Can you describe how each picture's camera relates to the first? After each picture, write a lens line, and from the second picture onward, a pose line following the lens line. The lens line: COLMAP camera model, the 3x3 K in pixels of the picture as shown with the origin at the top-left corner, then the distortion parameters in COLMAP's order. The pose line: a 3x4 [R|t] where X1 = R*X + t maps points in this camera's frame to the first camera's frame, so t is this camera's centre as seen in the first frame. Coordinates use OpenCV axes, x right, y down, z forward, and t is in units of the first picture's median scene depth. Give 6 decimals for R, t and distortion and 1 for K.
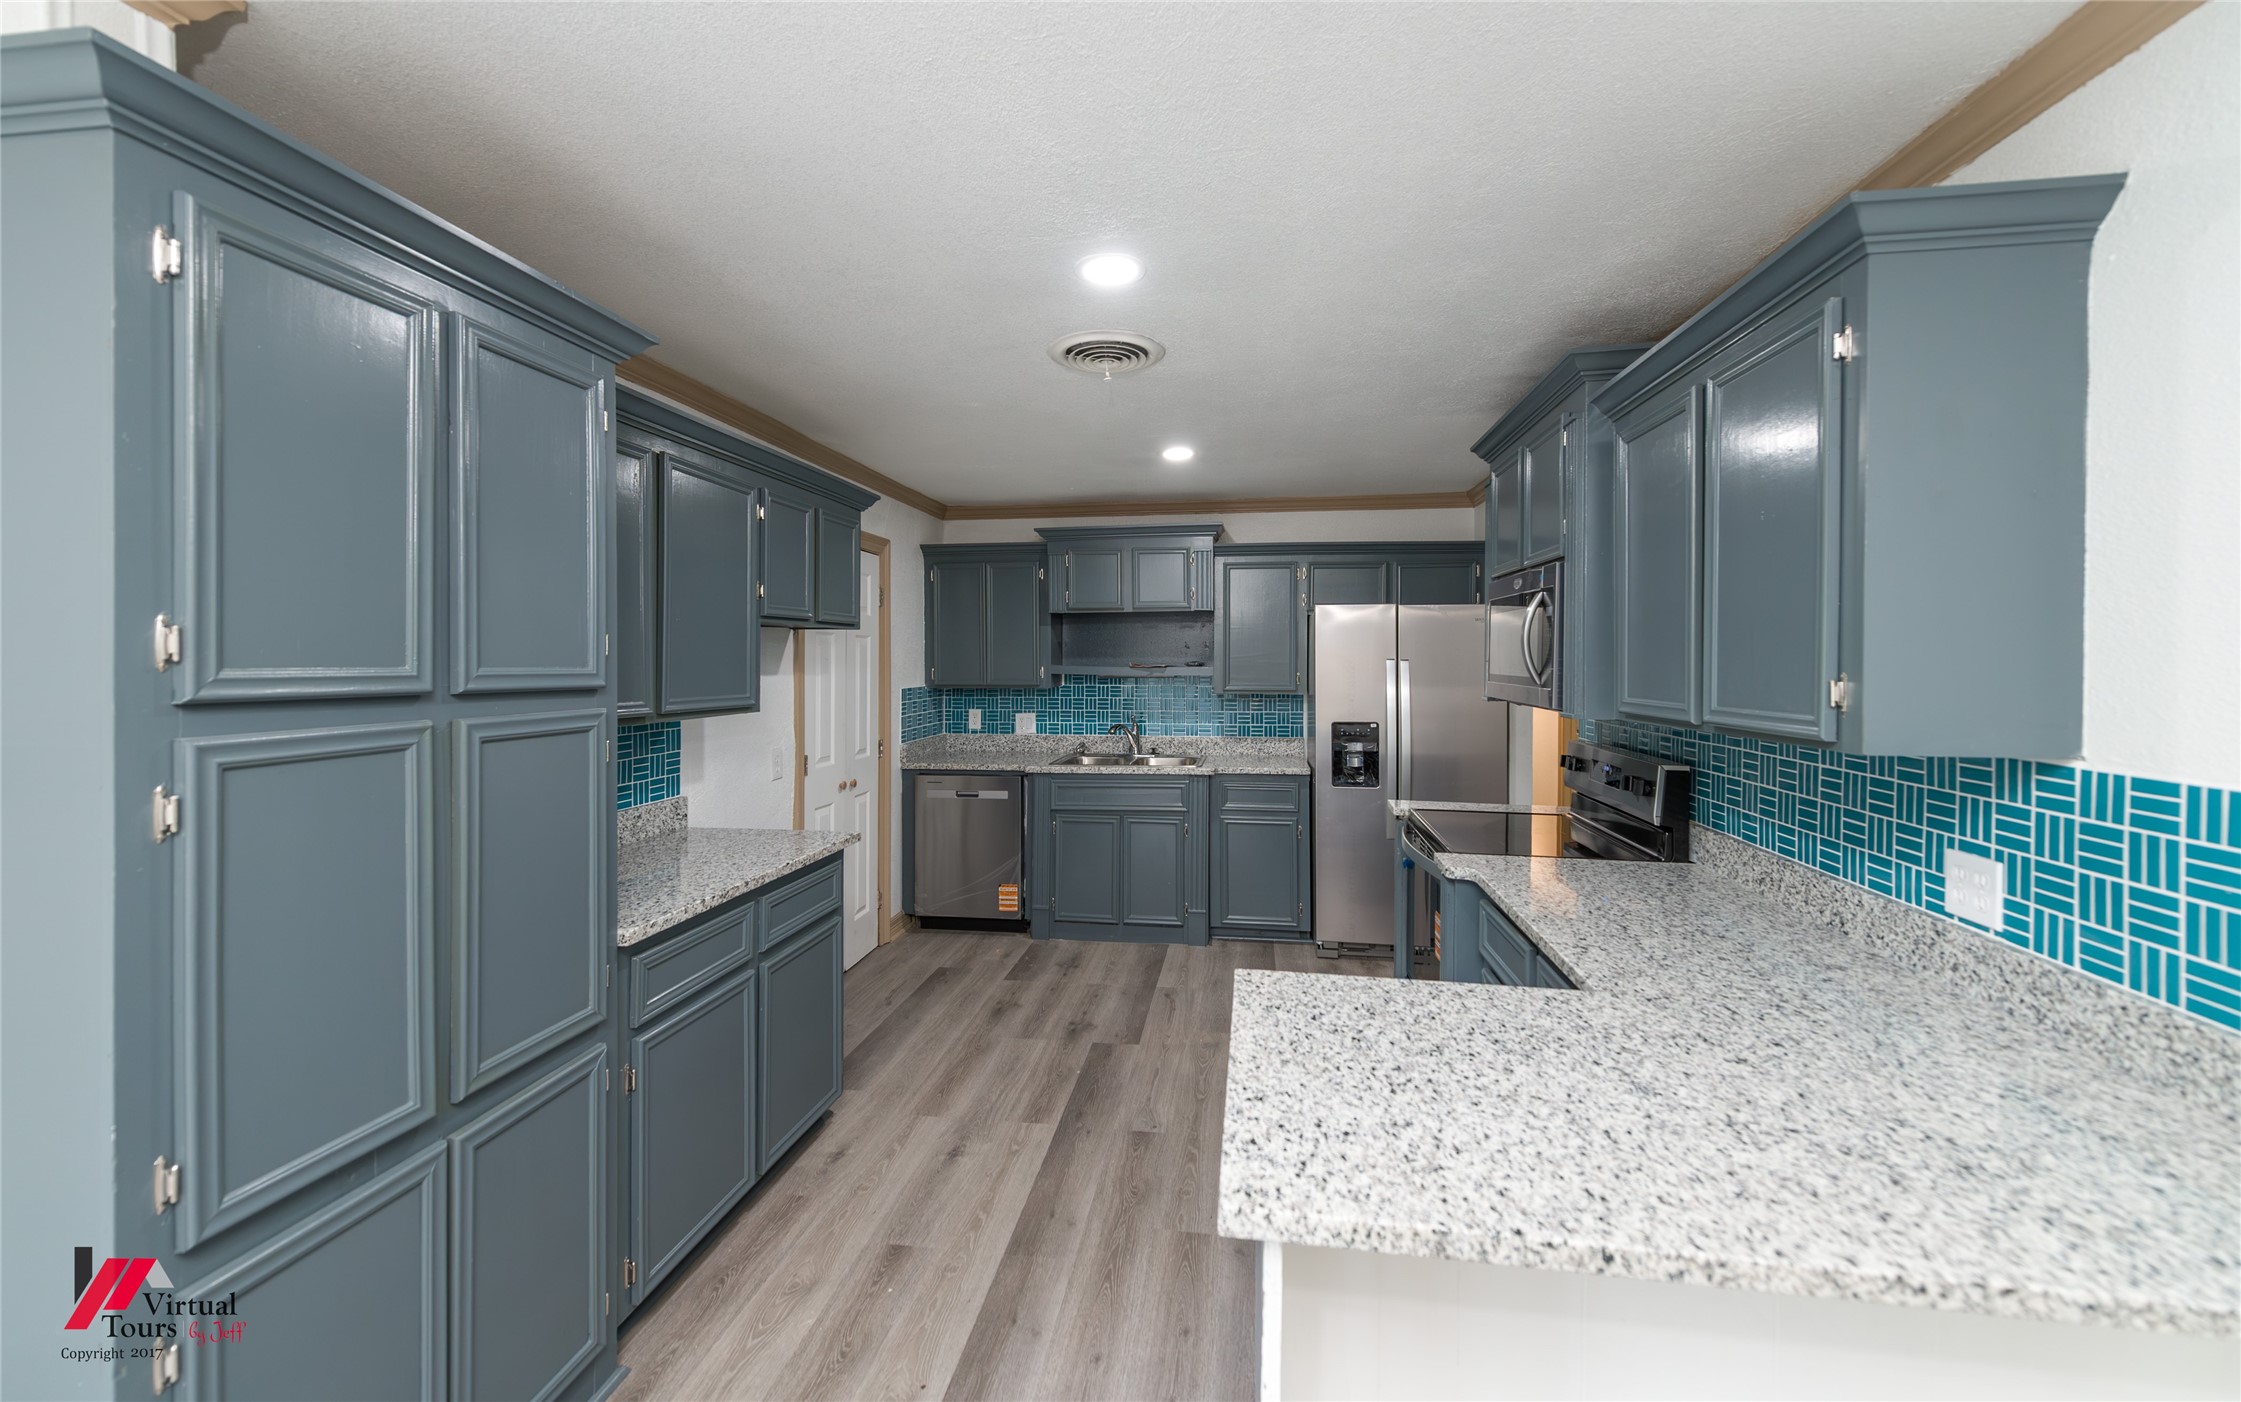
lens RADIAL K [[906.6, 0, 1129.6], [0, 906.6, 644.2], [0, 0, 1]] dist [0.010363, -0.000664]
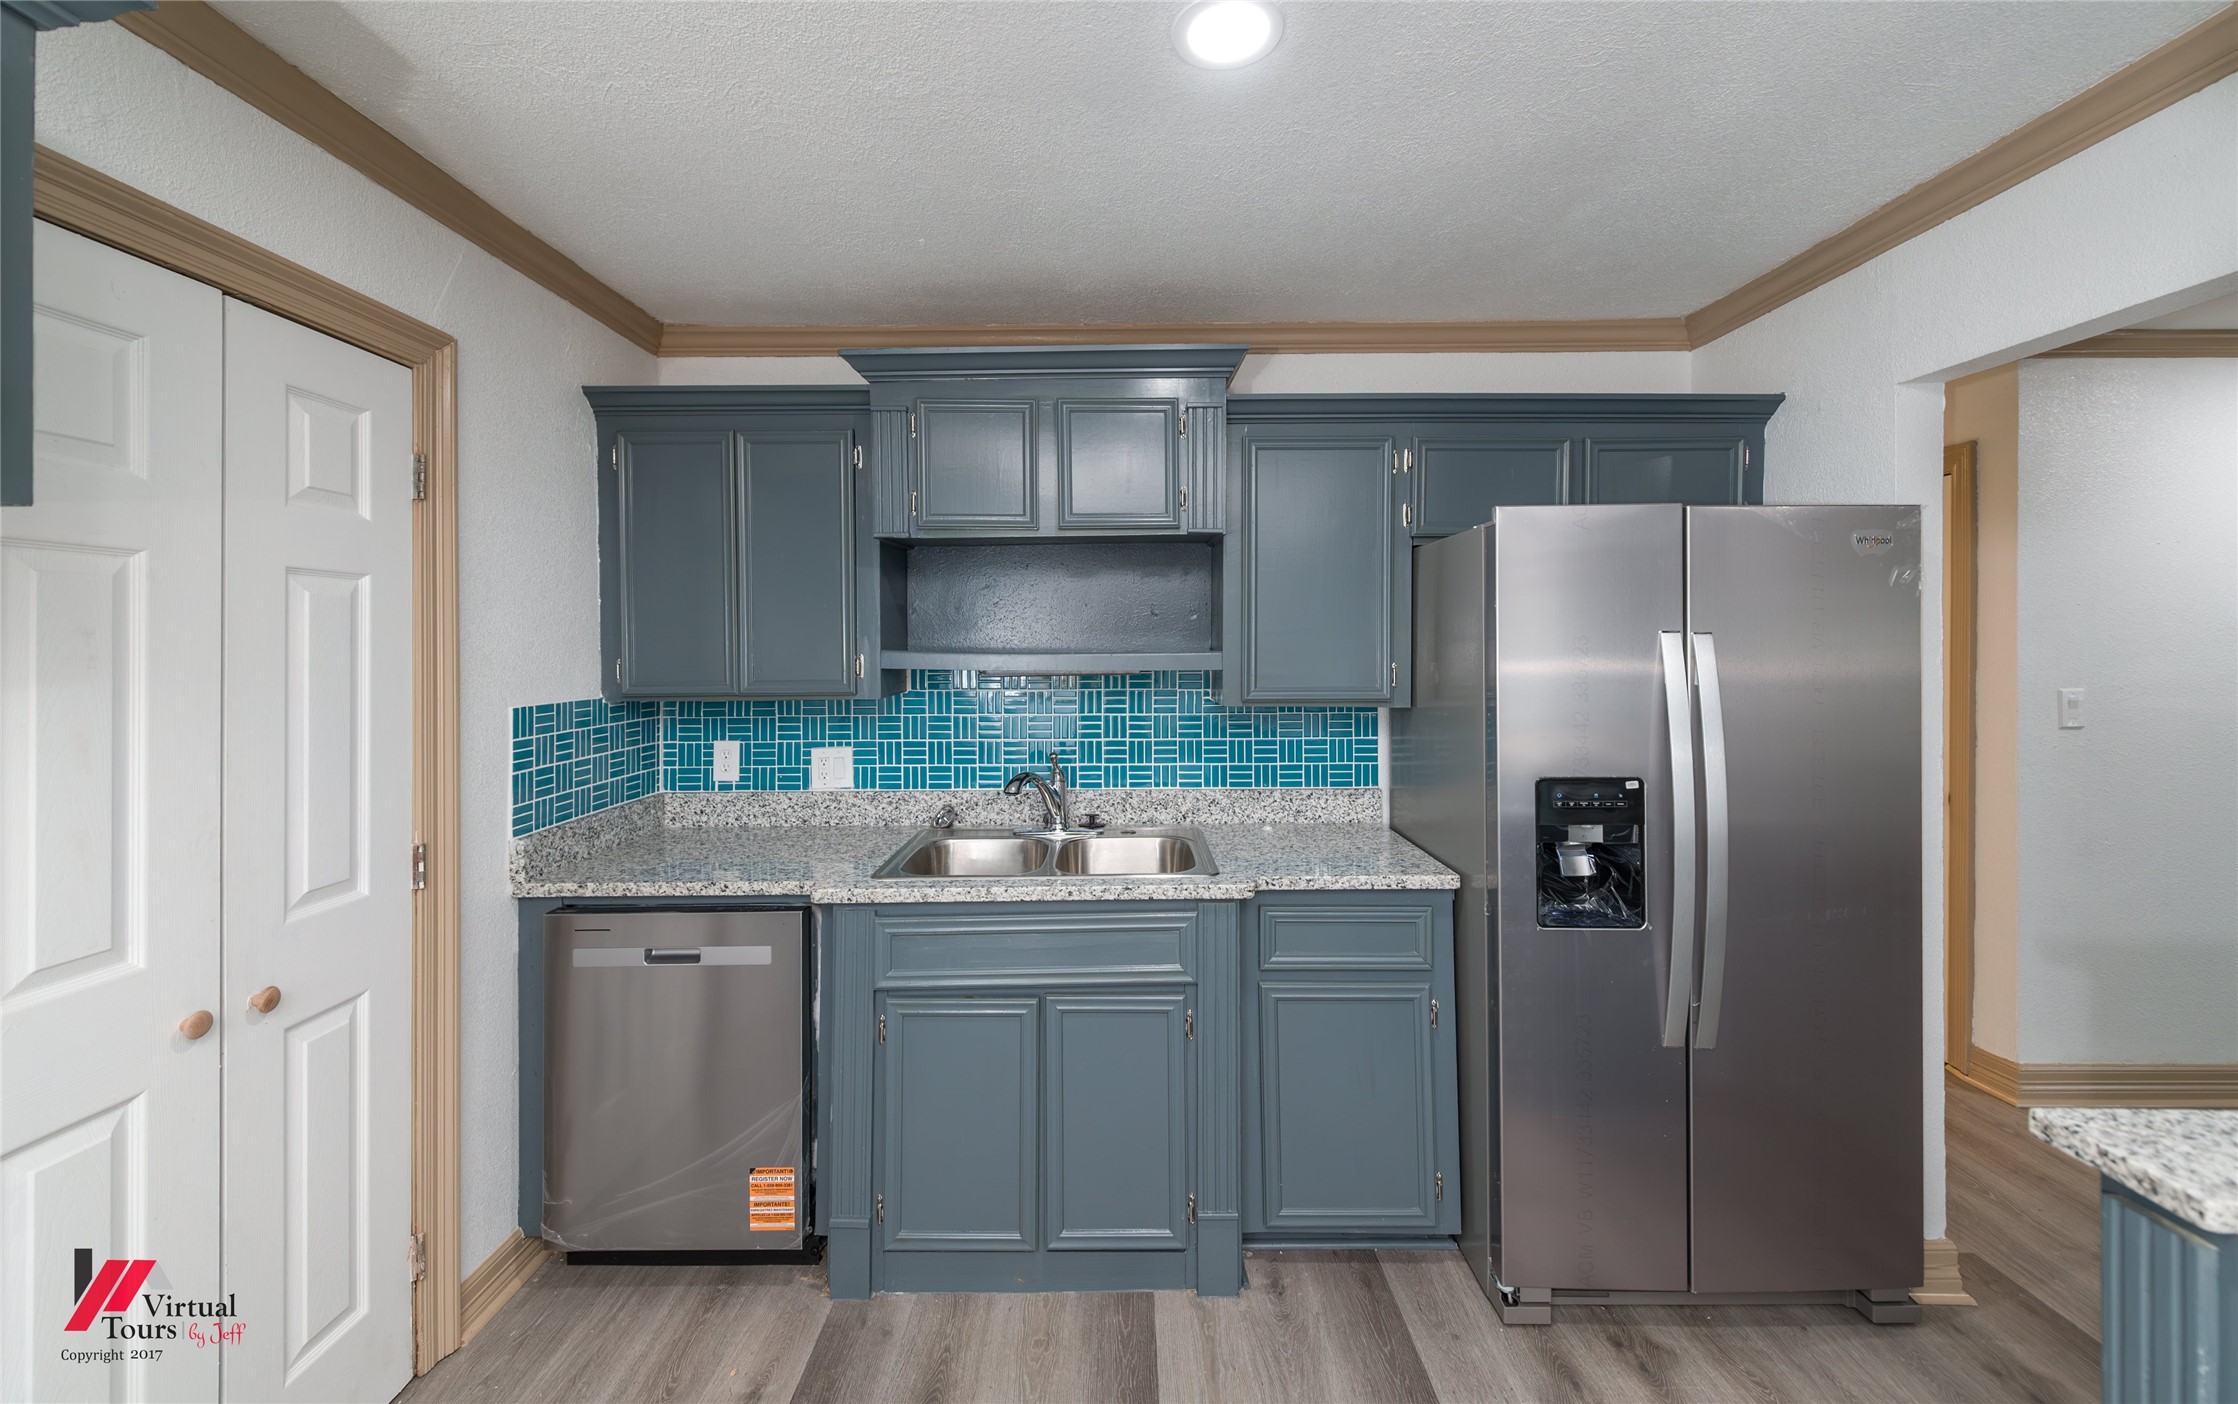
lens RADIAL K [[905.3, 0, 1128.1], [0, 905.3, 645.3], [0, 0, 1]] dist [0.010363, -0.000664]
pose [[0.989745, -0.006252, 0.142712, -0.027156], [0.003628, 0.999820, 0.018643, 0.012385], [-0.142803, -0.017934, 0.989589, 0.542952]]
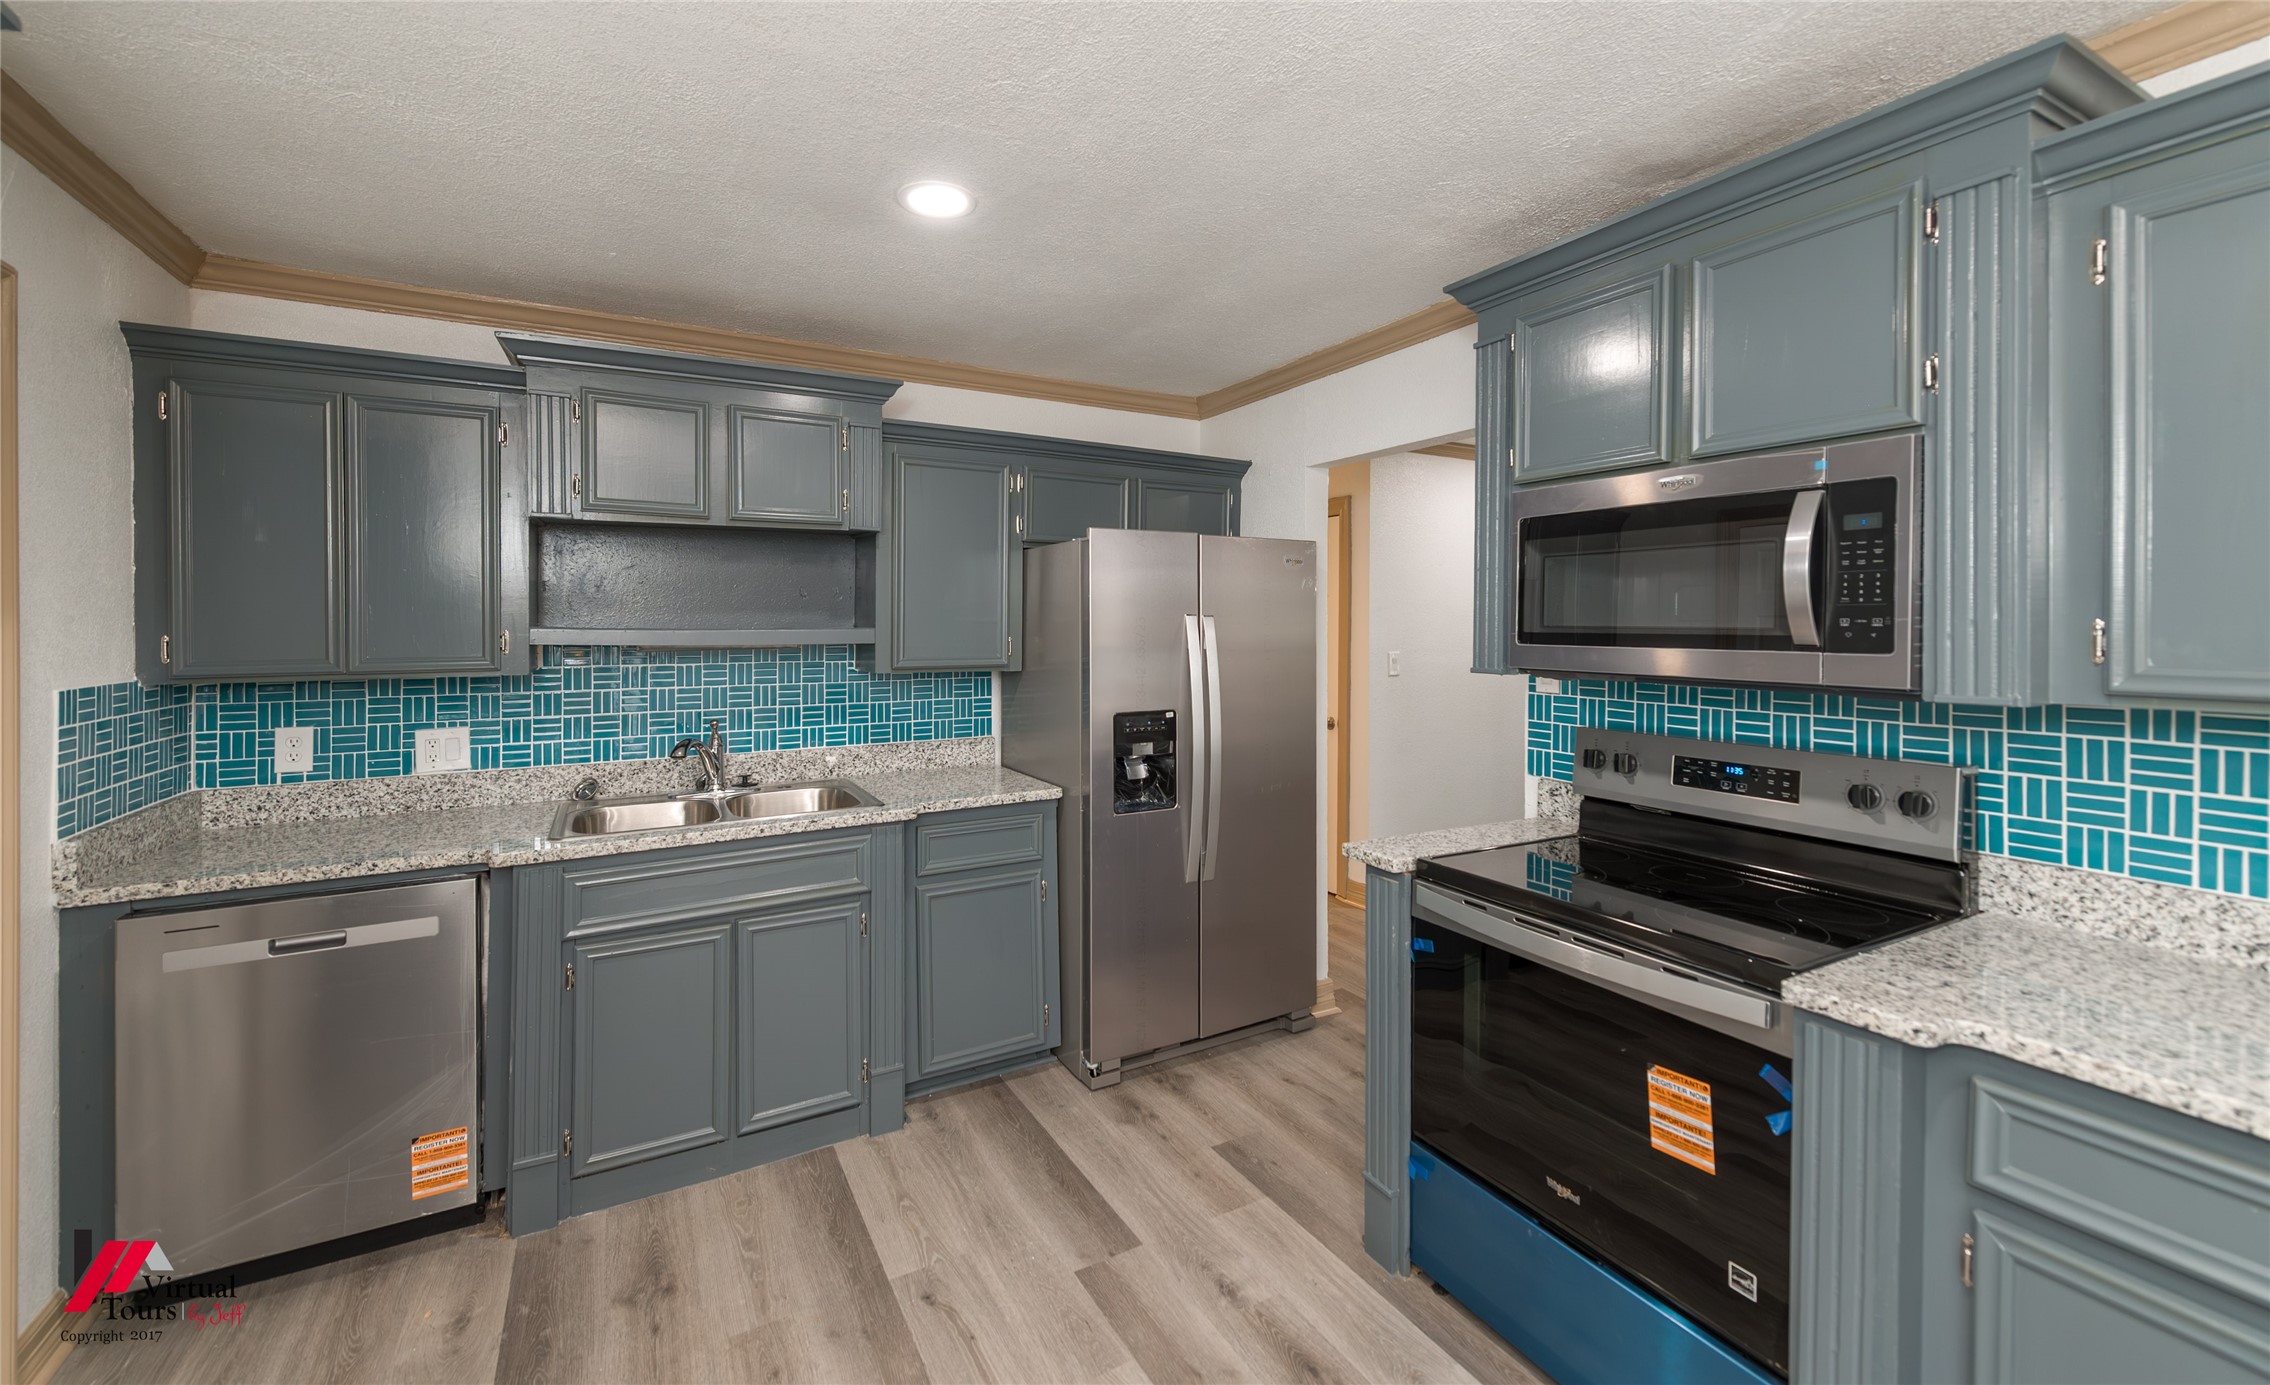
lens RADIAL K [[920.7, 0, 1162.0], [0, 920.7, 622.5], [0, 0, 1]] dist [0.032882, -0.013370]
pose [[0.786952, -0.001167, 0.617014, -0.134852], [-0.008572, 0.999881, 0.012823, 0.011881], [-0.616955, -0.015380, 0.786848, 0.424833]]
